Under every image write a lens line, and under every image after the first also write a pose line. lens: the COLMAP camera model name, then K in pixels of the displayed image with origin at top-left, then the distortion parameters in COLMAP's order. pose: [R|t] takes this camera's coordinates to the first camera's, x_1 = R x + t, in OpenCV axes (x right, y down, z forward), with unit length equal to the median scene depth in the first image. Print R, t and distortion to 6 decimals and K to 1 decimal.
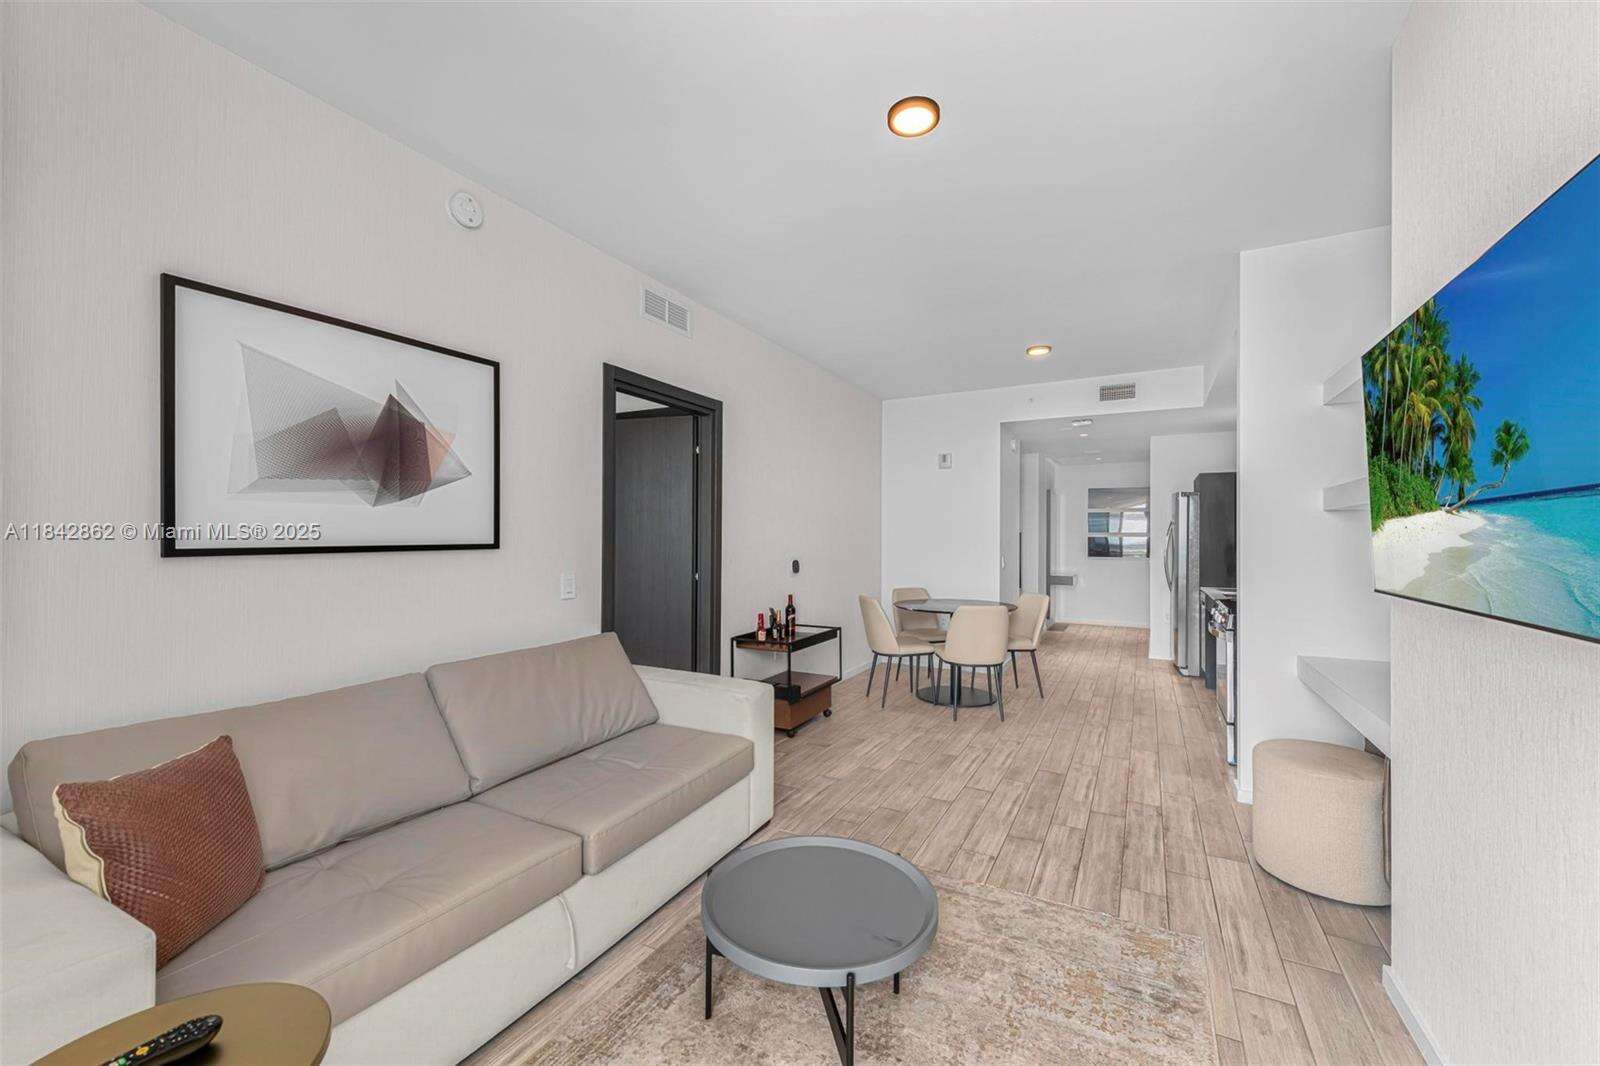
lens RADIAL K [[635.3, 0, 808.2], [0, 635.3, 529.6], [0, 0, 1]] dist [0.002226, -0.000146]
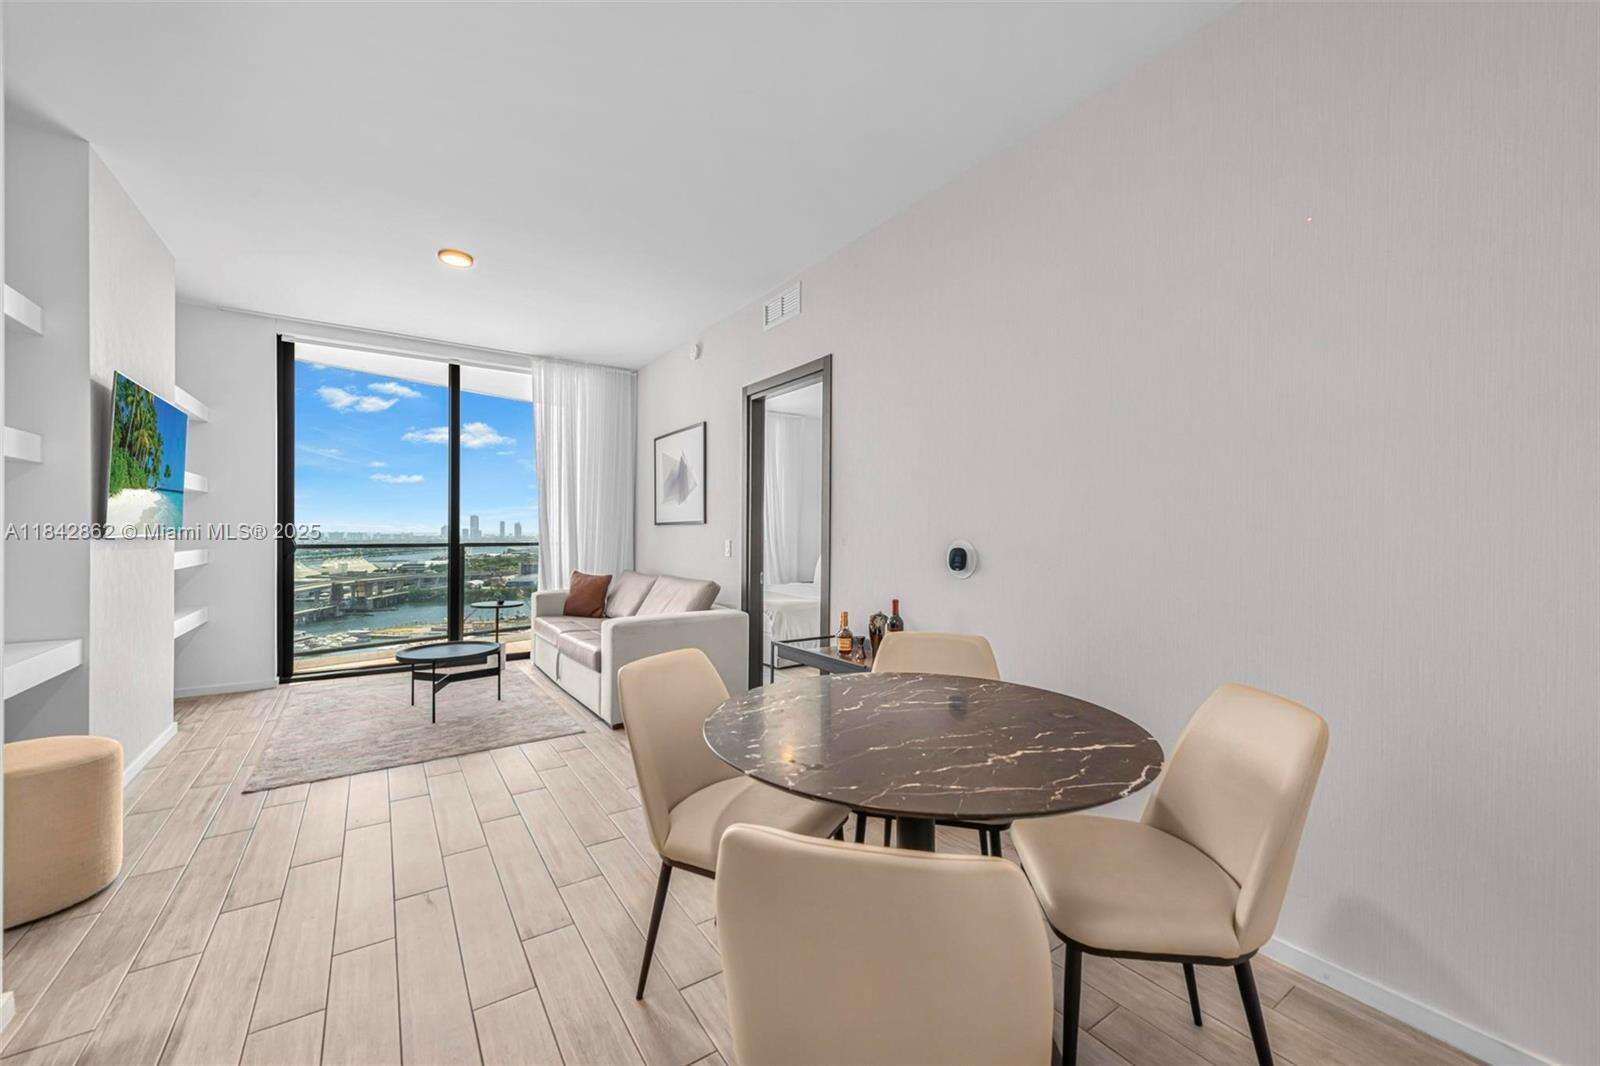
lens RADIAL K [[635.3, 0, 808.2], [0, 635.3, 529.6], [0, 0, 1]] dist [0.002226, -0.000146]
pose [[-0.468956, -0.008424, -0.883181, 0.559087], [0.001315, 0.999947, -0.010236, 0.039447], [0.883220, -0.005961, -0.468920, 1.206455]]
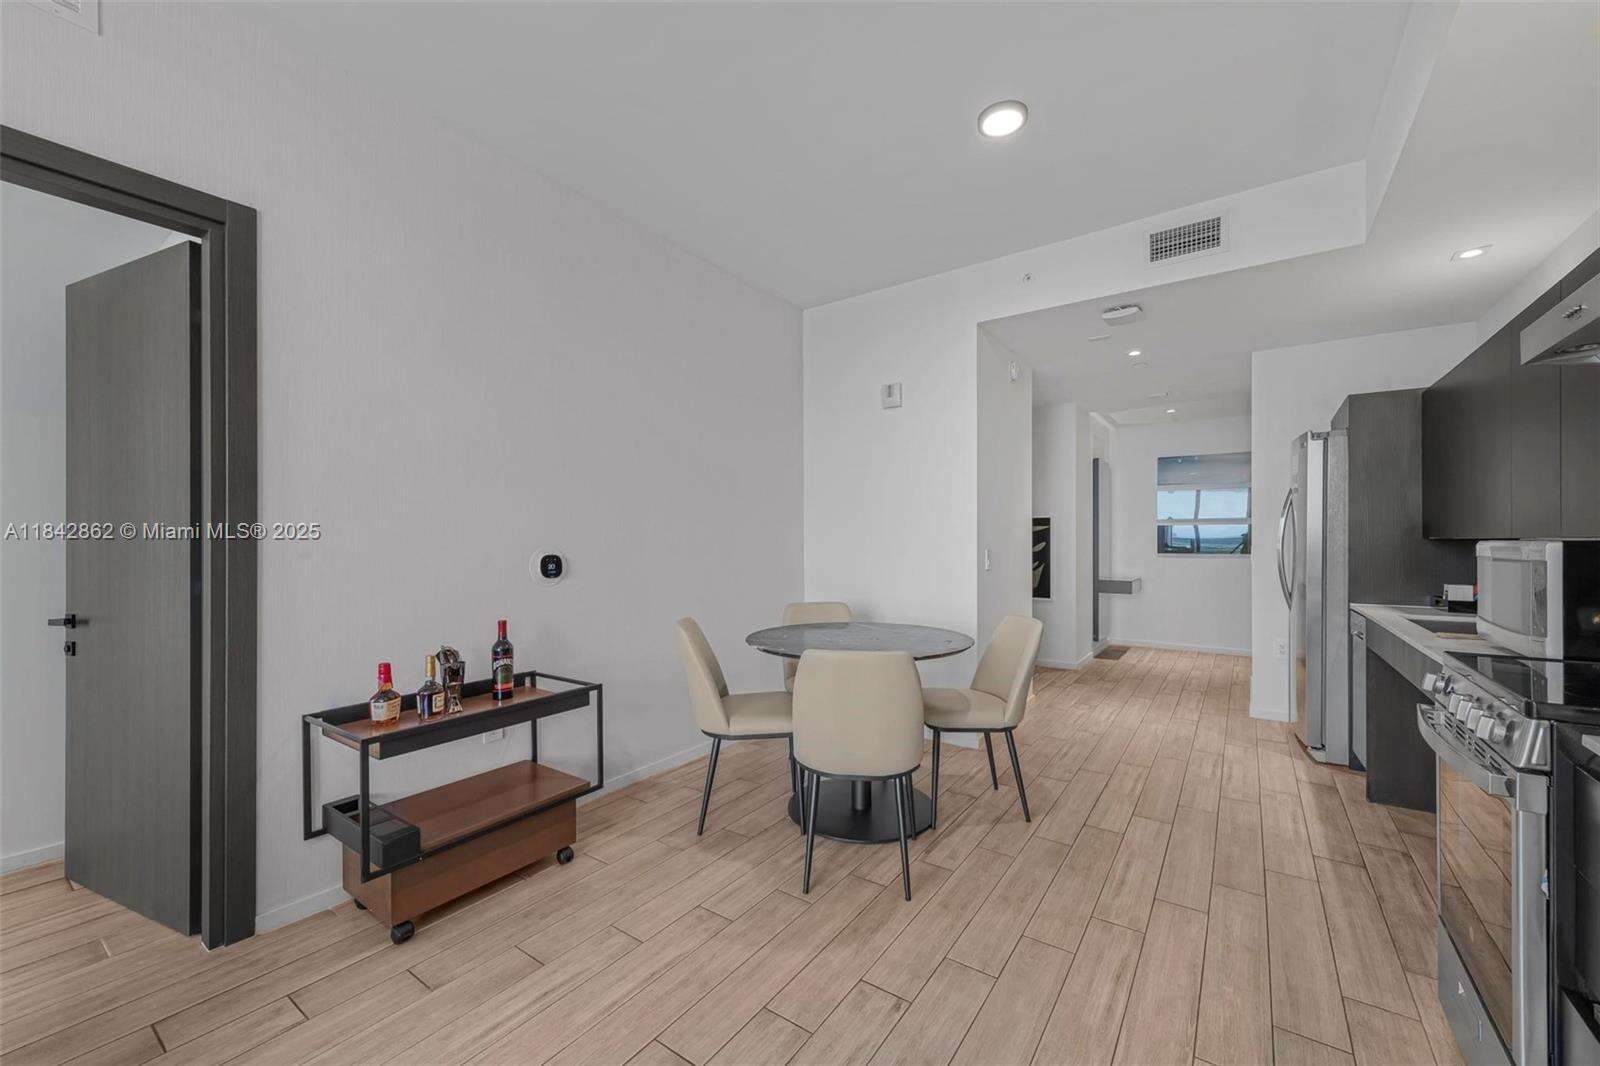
lens RADIAL K [[623.4, 0, 809.4], [0, 623.4, 539.6], [0, 0, 1]] dist [0.001605, -0.000071]
pose [[0.992316, -0.007691, -0.123488, 0.281446], [0.009066, 0.999903, 0.010573, 0.032745], [0.123395, -0.011612, 0.992290, 0.521820]]
